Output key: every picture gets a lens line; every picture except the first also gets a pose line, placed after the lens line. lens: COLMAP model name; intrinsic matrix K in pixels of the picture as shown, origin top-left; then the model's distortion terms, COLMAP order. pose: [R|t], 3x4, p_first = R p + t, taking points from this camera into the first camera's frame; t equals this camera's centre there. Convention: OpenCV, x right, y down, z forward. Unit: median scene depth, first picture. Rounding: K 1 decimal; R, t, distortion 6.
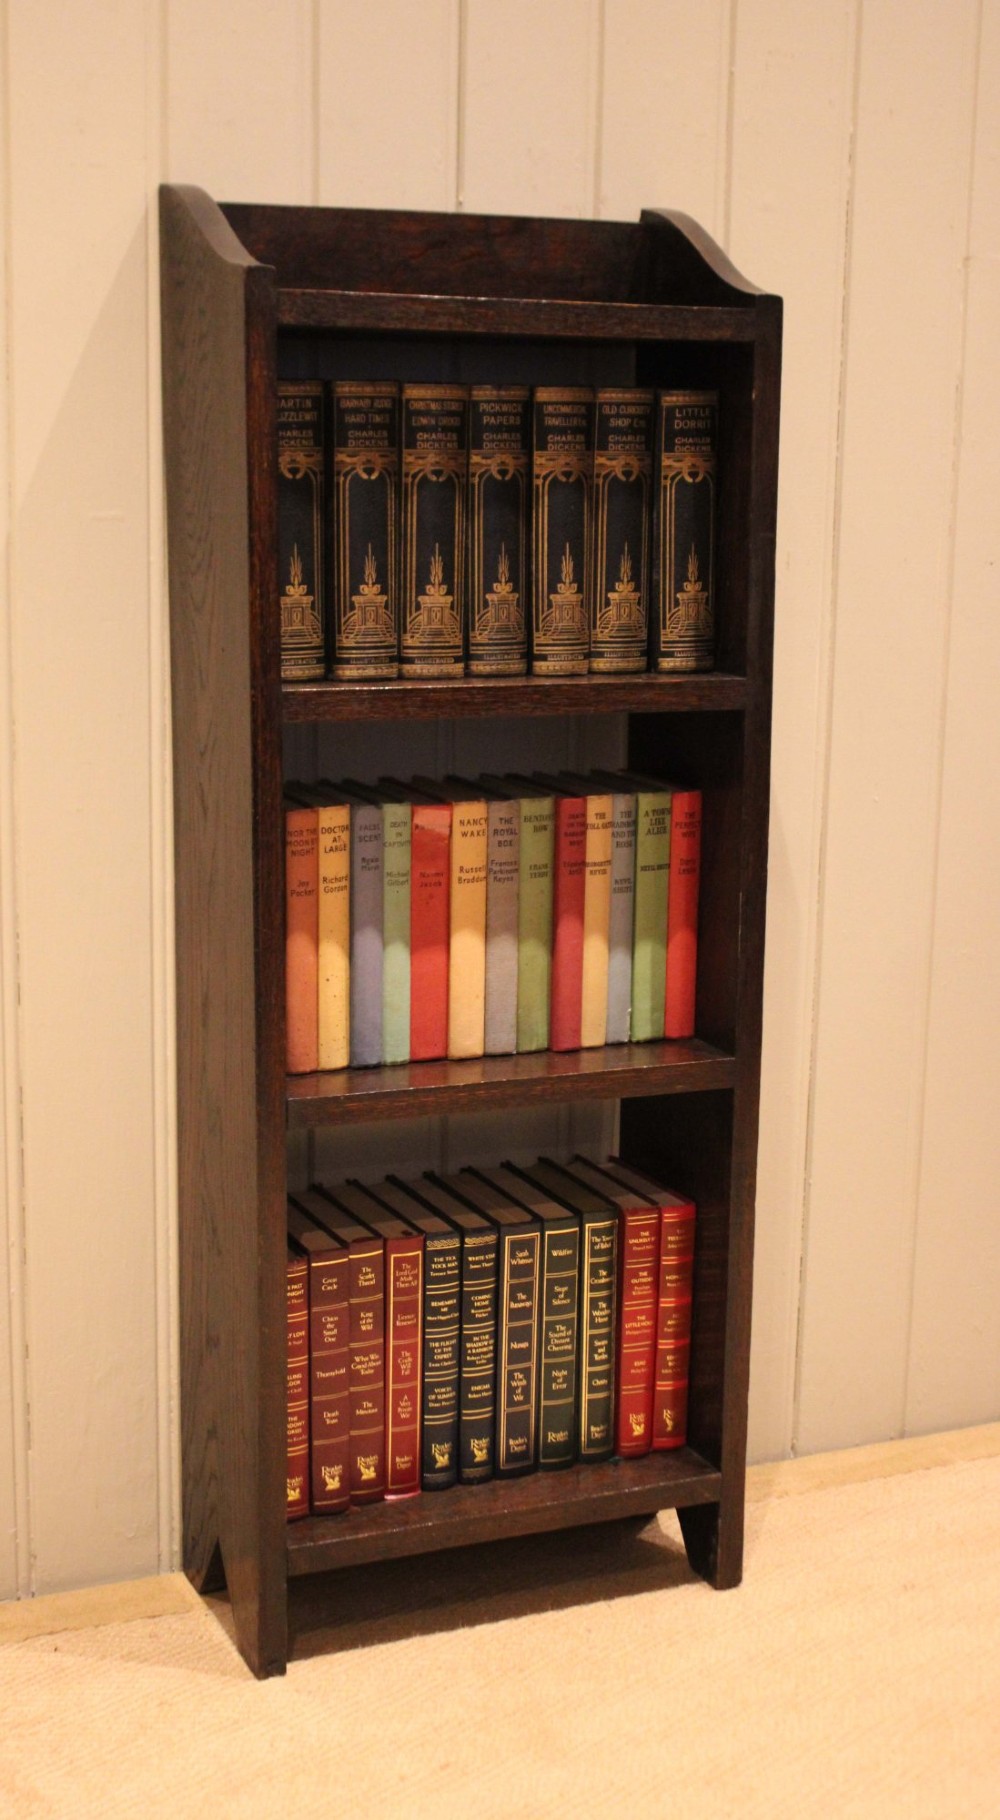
lens RADIAL K [[2541.5, 0, 485.2], [0, 2541.5, 944.5], [0, 0, 1]] dist [-0.063954, 0.000000]
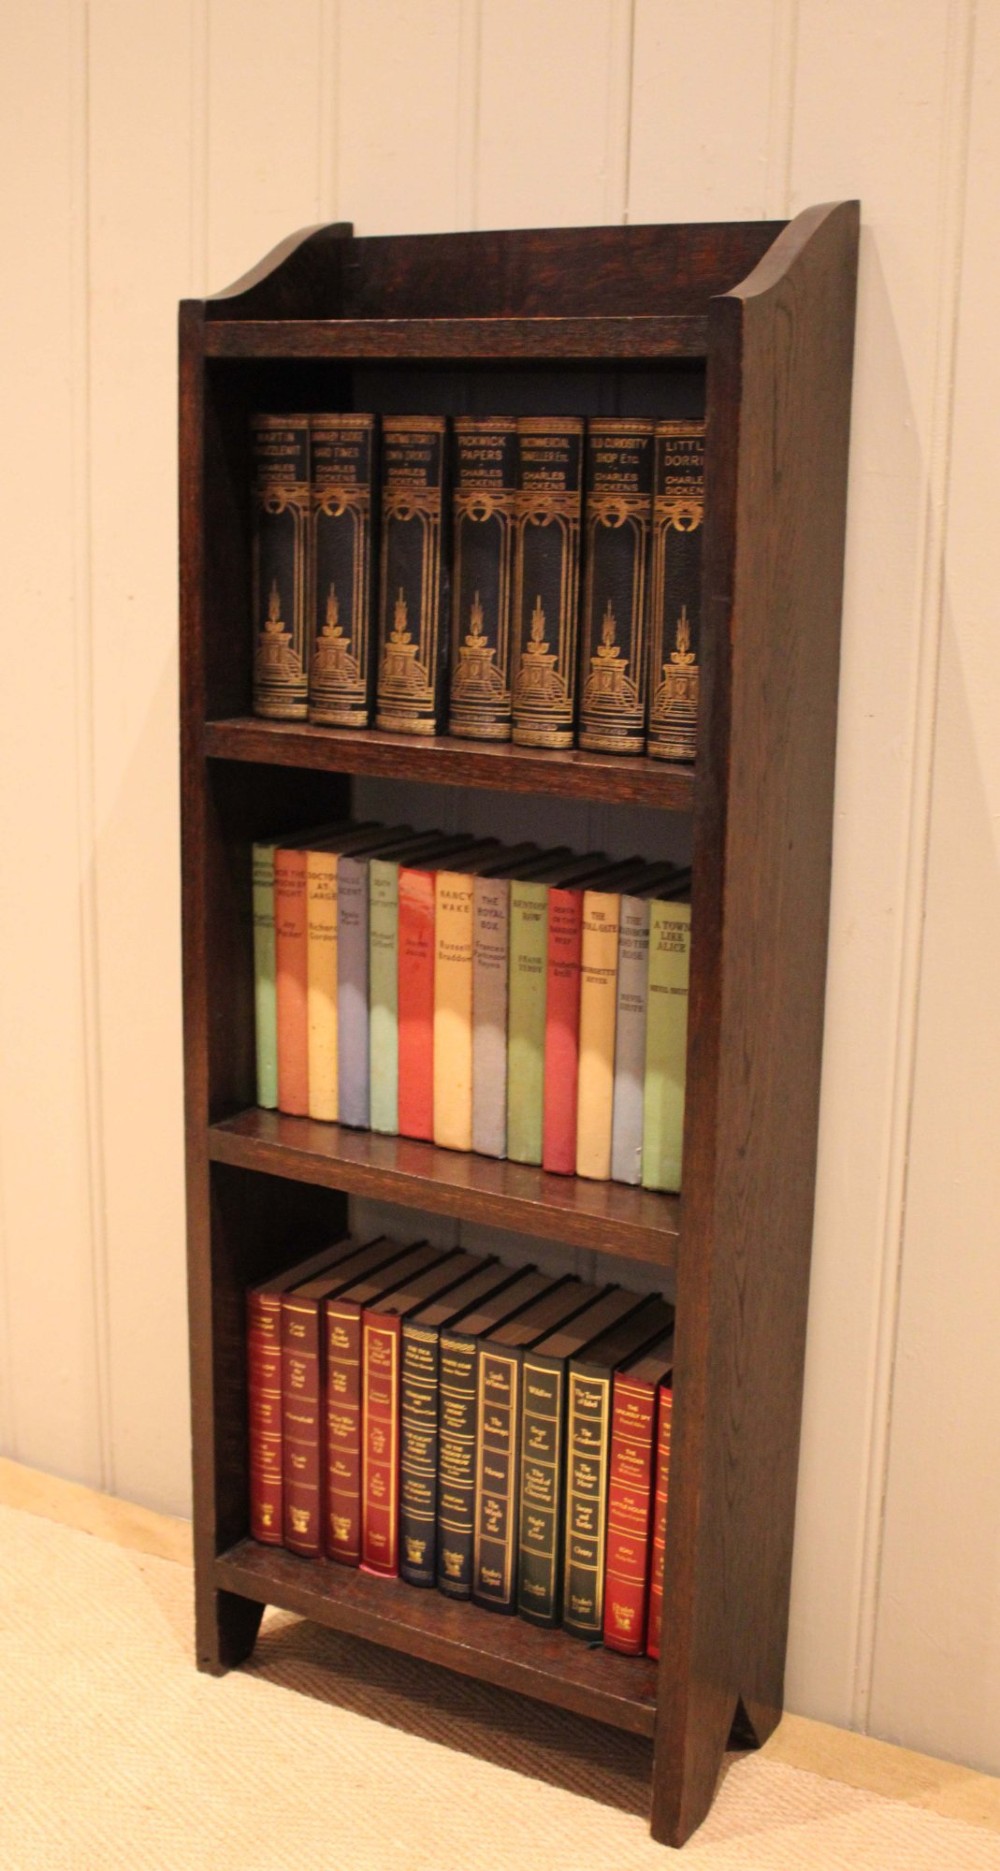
lens RADIAL K [[2137.5, 0, 474.4], [0, 2137.5, 927.6], [0, 0, 1]] dist [-0.113365, 0.000000]
pose [[0.572824, 0.176533, -0.800443, 0.610712], [-0.174961, 0.980361, 0.091004, -0.106987], [0.800788, 0.087917, 0.592460, 0.547305]]
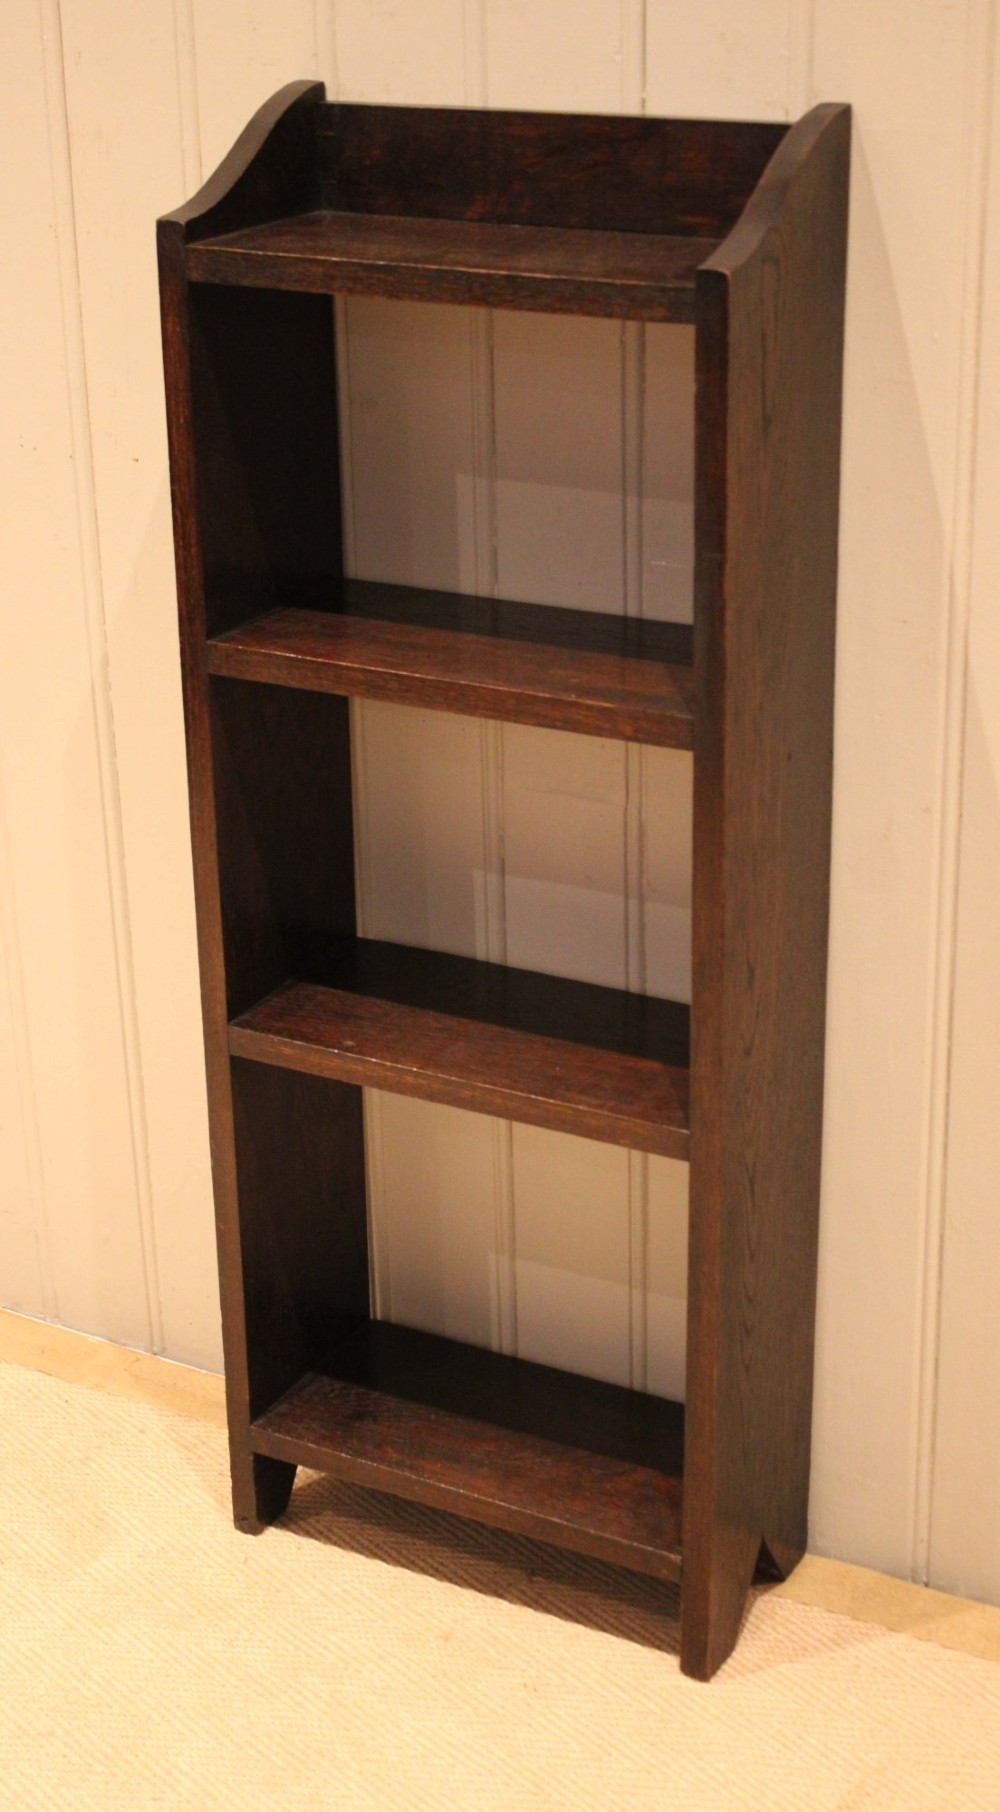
lens RADIAL K [[2958.1, 0, 328.0], [0, 2958.1, 1043.6], [0, 0, 1]] dist [-0.052846, 0.000000]
pose [[0.557306, 0.316865, -0.767468, 0.821211], [-0.123667, 0.945685, 0.300644, -0.282178], [0.821046, -0.072640, 0.566221, 0.336274]]
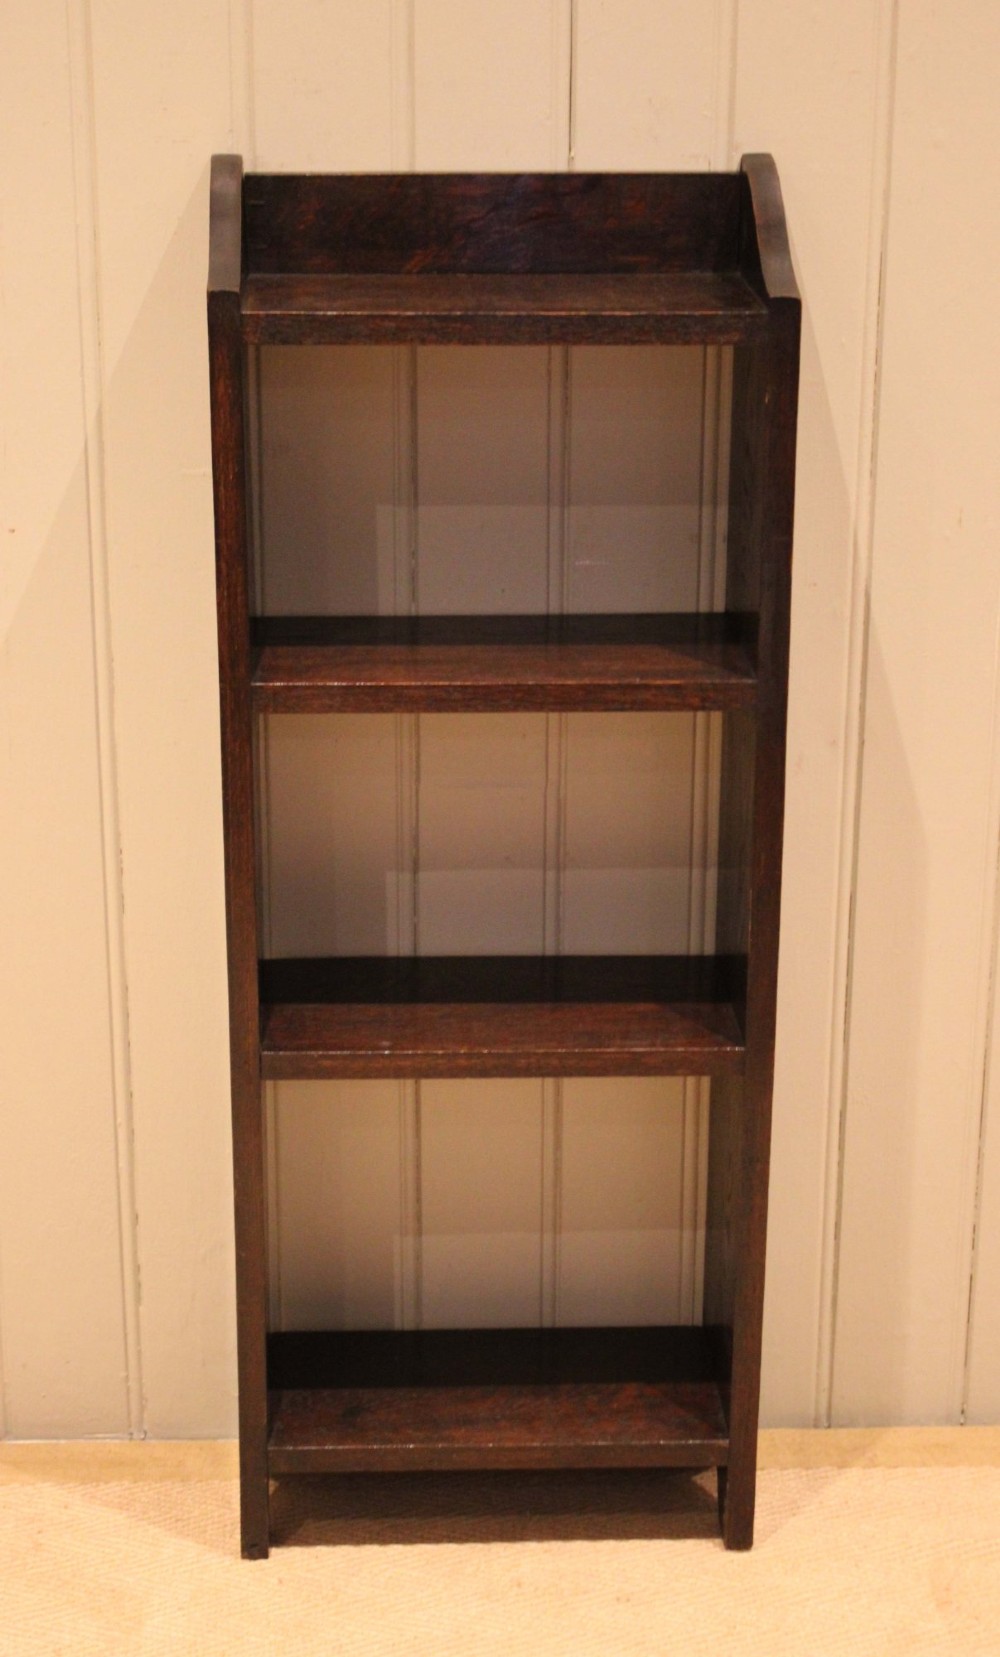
lens RADIAL K [[3173.8, 0, 435.9], [0, 3173.8, 891.5], [0, 0, 1]] dist [-0.019930, 0.000000]
pose [[0.924223, 0.125233, -0.360733, 0.436833], [-0.065941, 0.982842, 0.172260, -0.226880], [0.376116, -0.135420, 0.916623, -0.172368]]
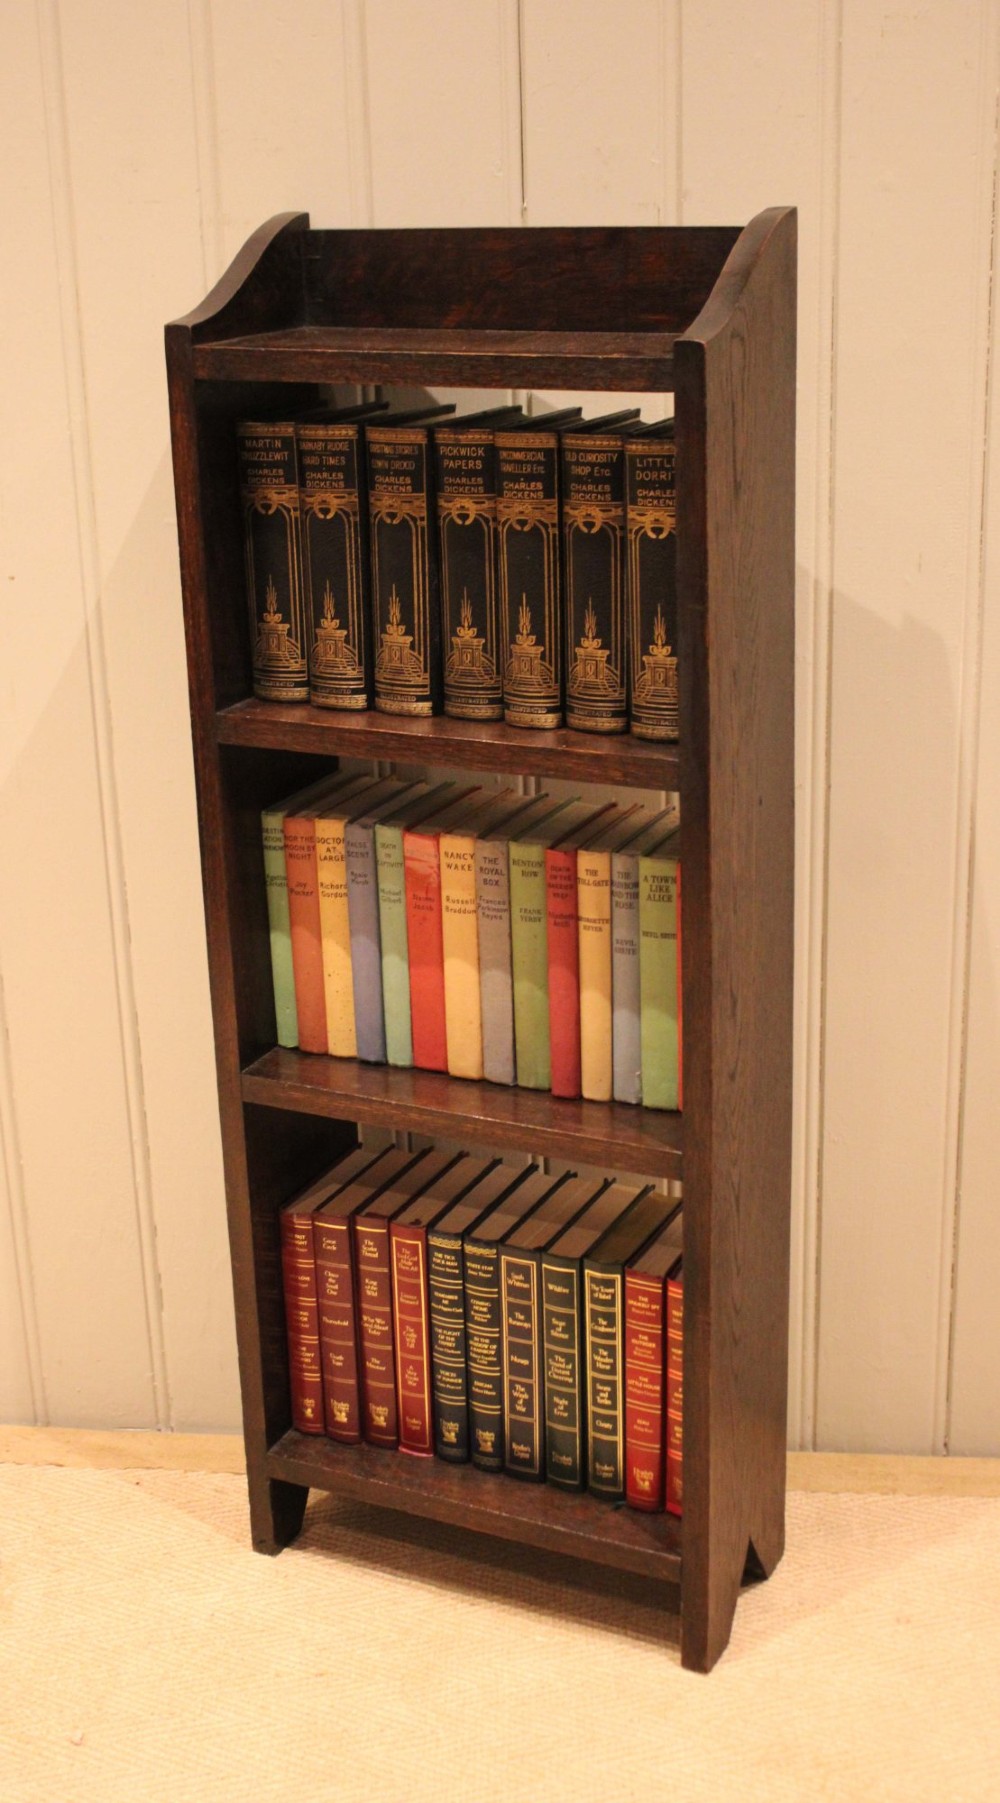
lens RADIAL K [[2408.0, 0, 404.1], [0, 2408.0, 923.3], [0, 0, 1]] dist [-0.093352, 0.000000]
pose [[0.612498, 0.224341, -0.757969, 0.704792], [-0.111554, 0.973817, 0.198082, -0.207032], [0.782561, -0.036770, 0.621487, 0.387274]]
